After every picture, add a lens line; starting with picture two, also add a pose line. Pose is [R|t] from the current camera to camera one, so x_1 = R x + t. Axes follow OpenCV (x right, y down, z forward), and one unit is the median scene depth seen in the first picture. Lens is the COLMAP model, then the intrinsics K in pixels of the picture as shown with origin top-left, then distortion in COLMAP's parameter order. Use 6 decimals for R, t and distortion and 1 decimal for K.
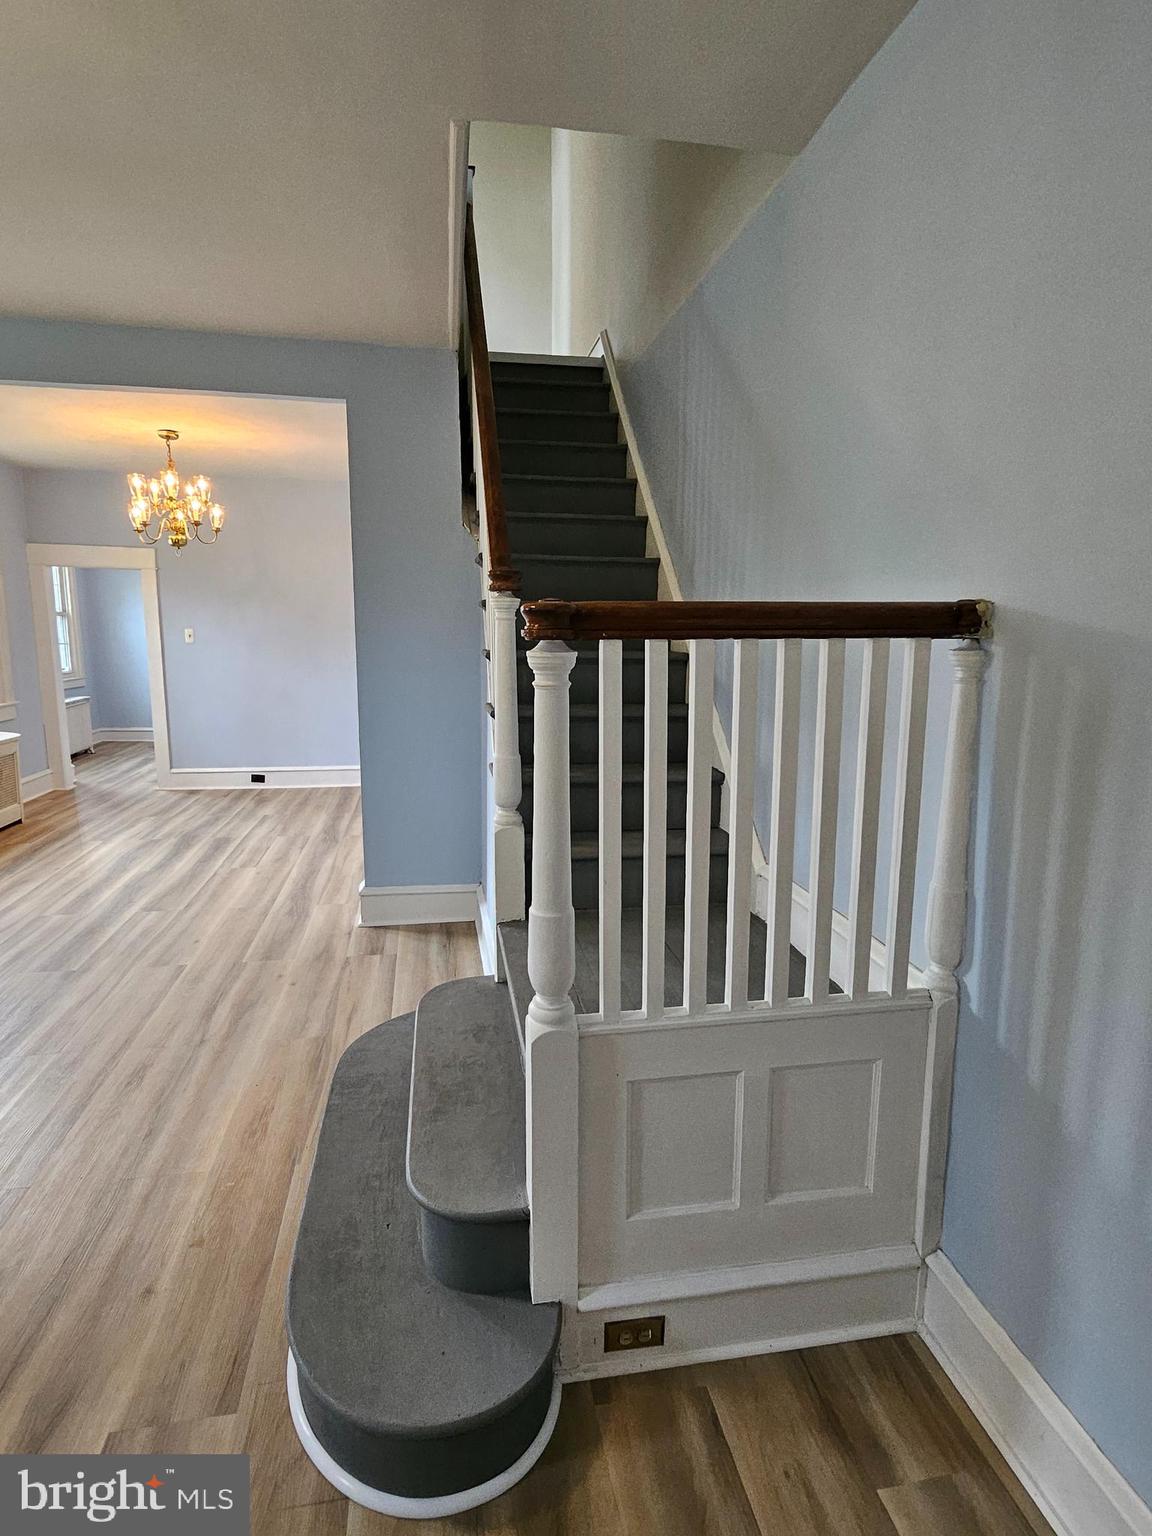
lens RADIAL K [[798.6, 0, 583.9], [0, 798.6, 757.1], [0, 0, 1]] dist [-0.003491, -0.000204]
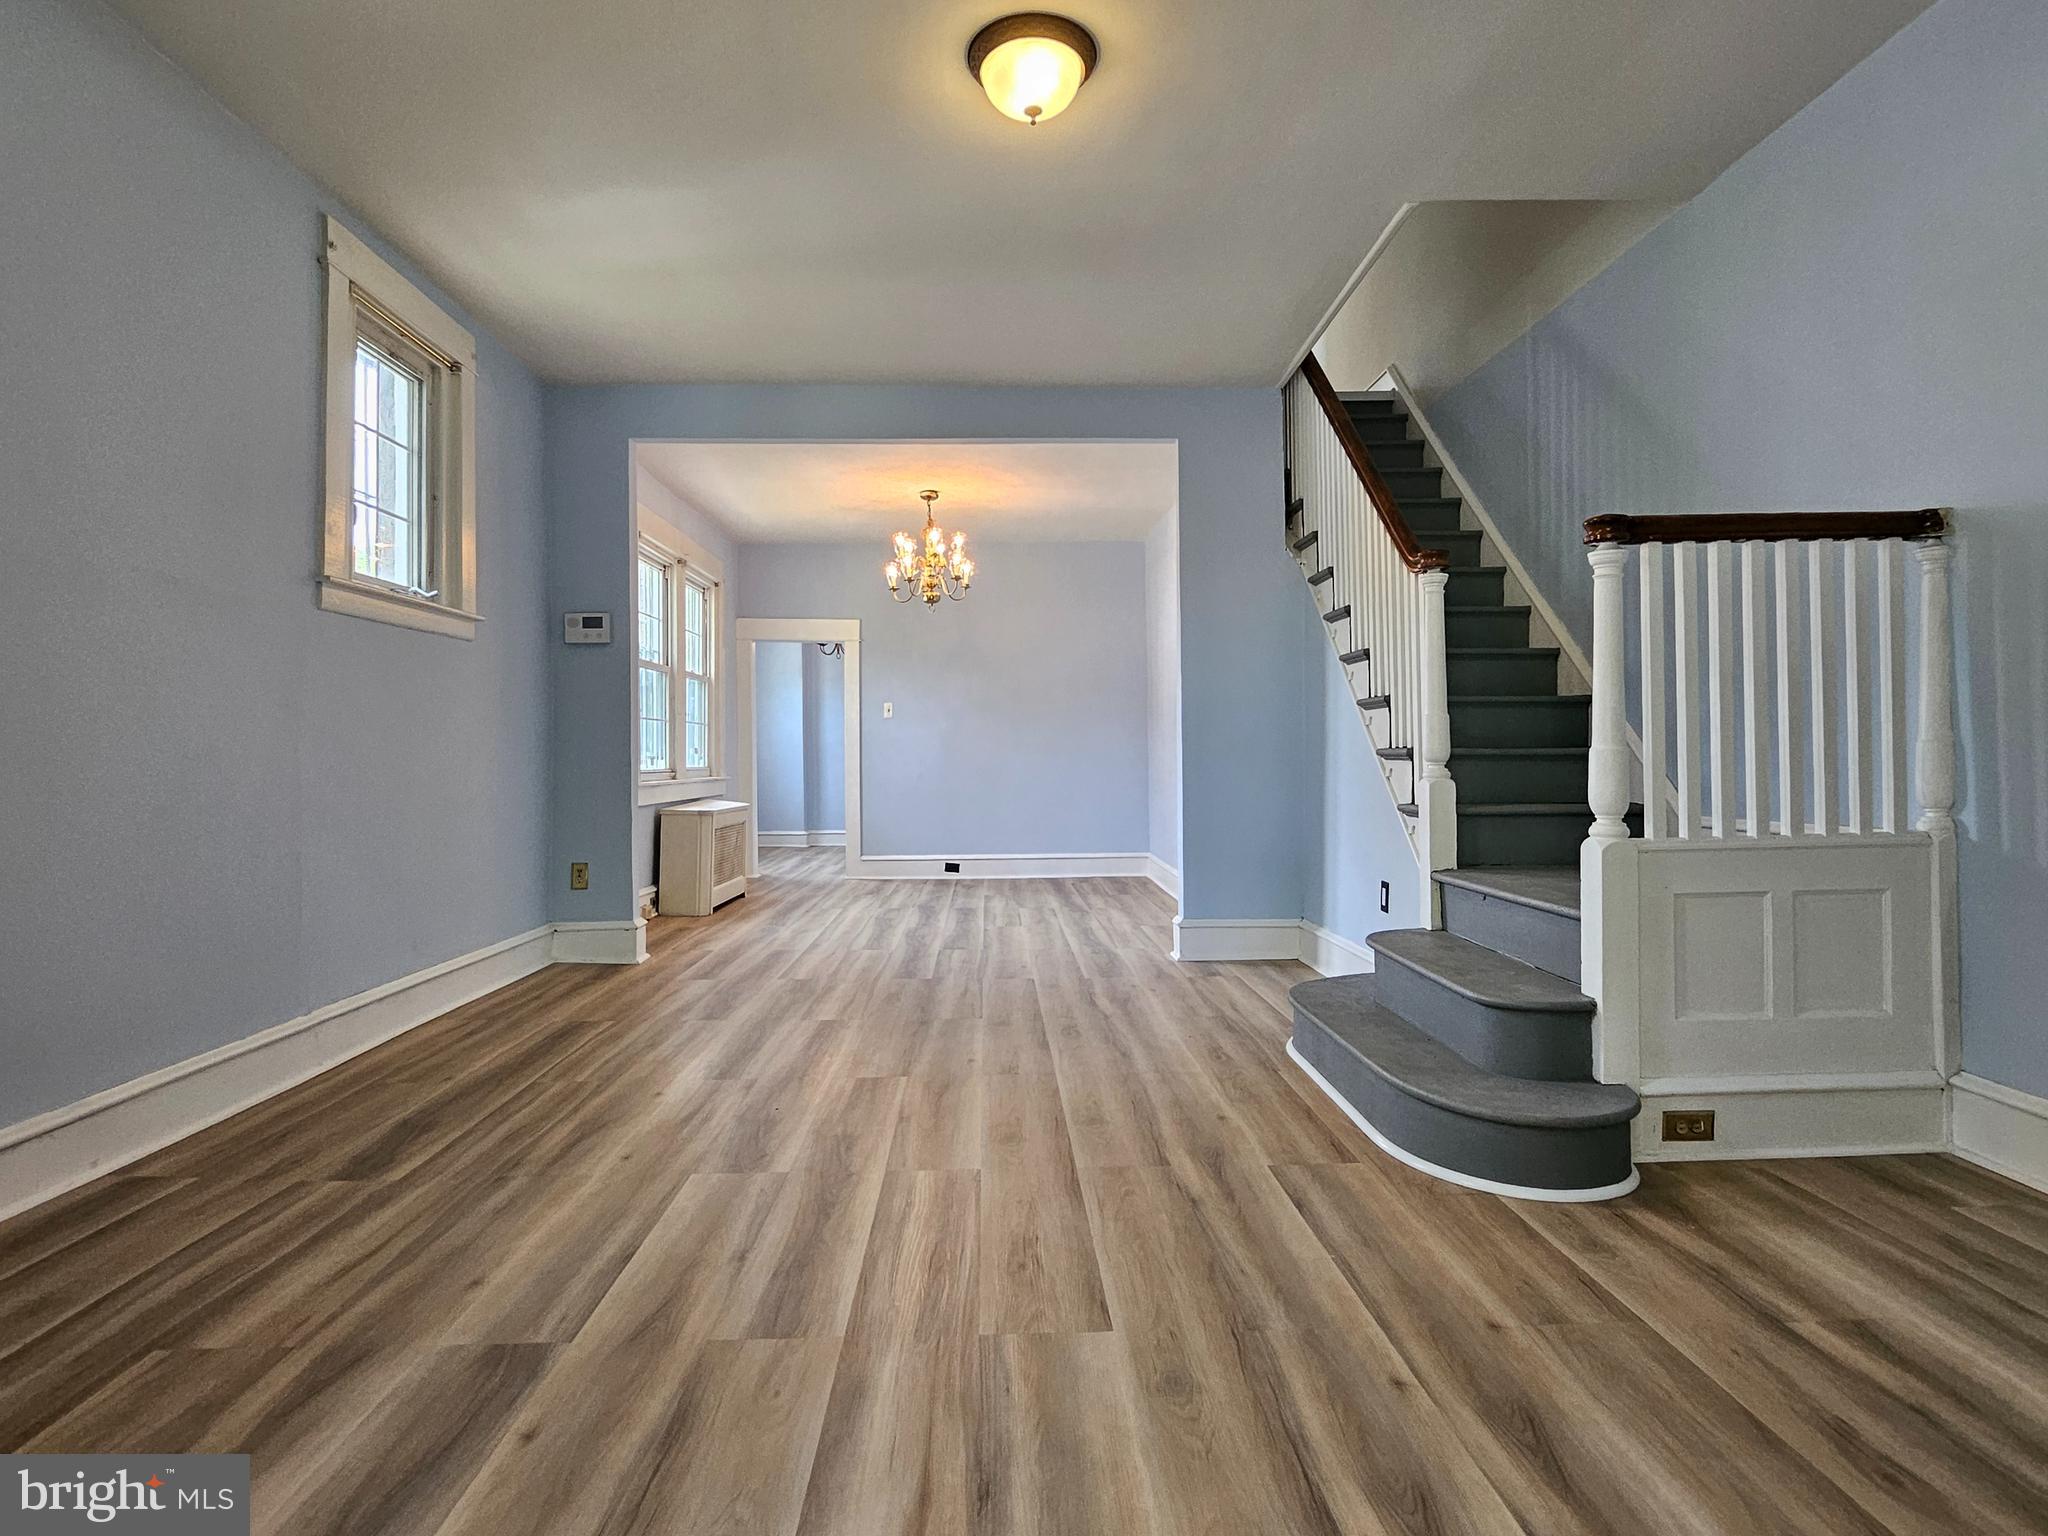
lens RADIAL K [[1064.8, 0, 1026.5], [0, 1064.8, 750.7], [0, 0, 1]] dist [-0.003491, -0.000204]
pose [[0.987759, -0.021165, -0.154544, -0.636522], [-0.004934, 0.986017, -0.166573, 0.437697], [0.155909, 0.165296, 0.973843, -0.756856]]
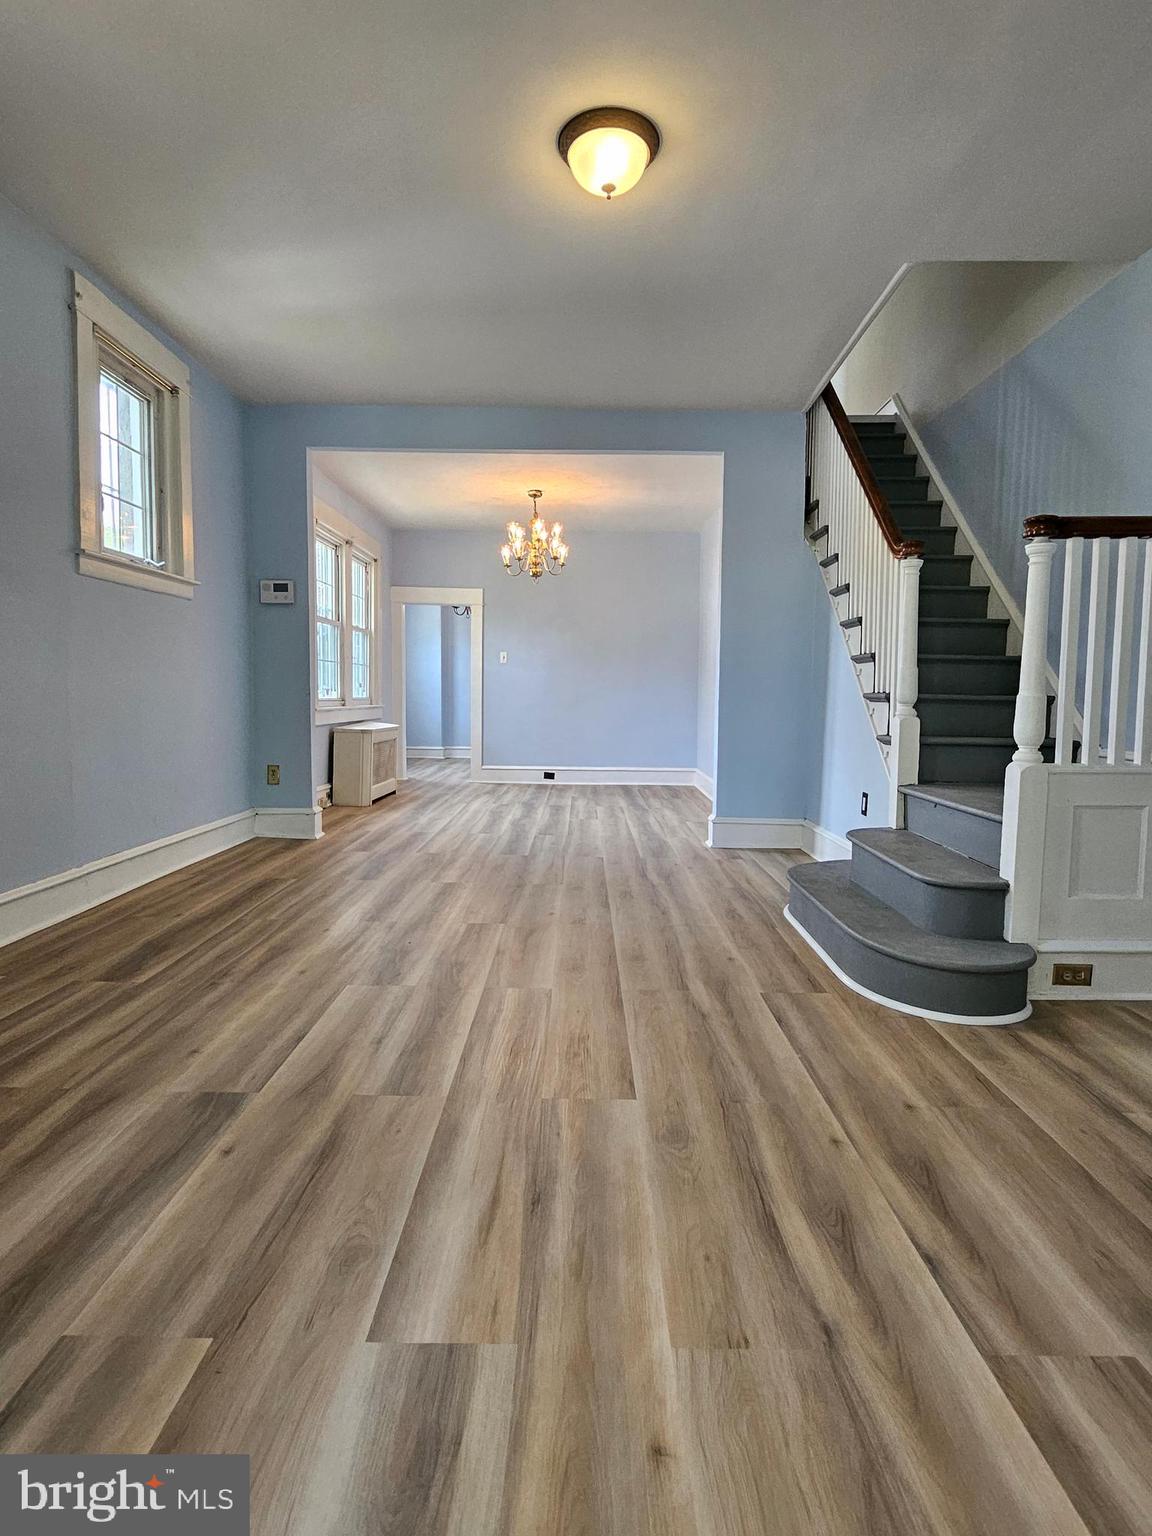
lens RADIAL K [[798.6, 0, 583.9], [0, 798.6, 757.1], [0, 0, 1]] dist [-0.003491, -0.000204]
pose [[0.981948, 0.014269, -0.188613, -0.594628], [-0.030594, 0.996002, -0.083927, 0.446305], [0.186662, 0.088183, 0.978459, -0.773924]]
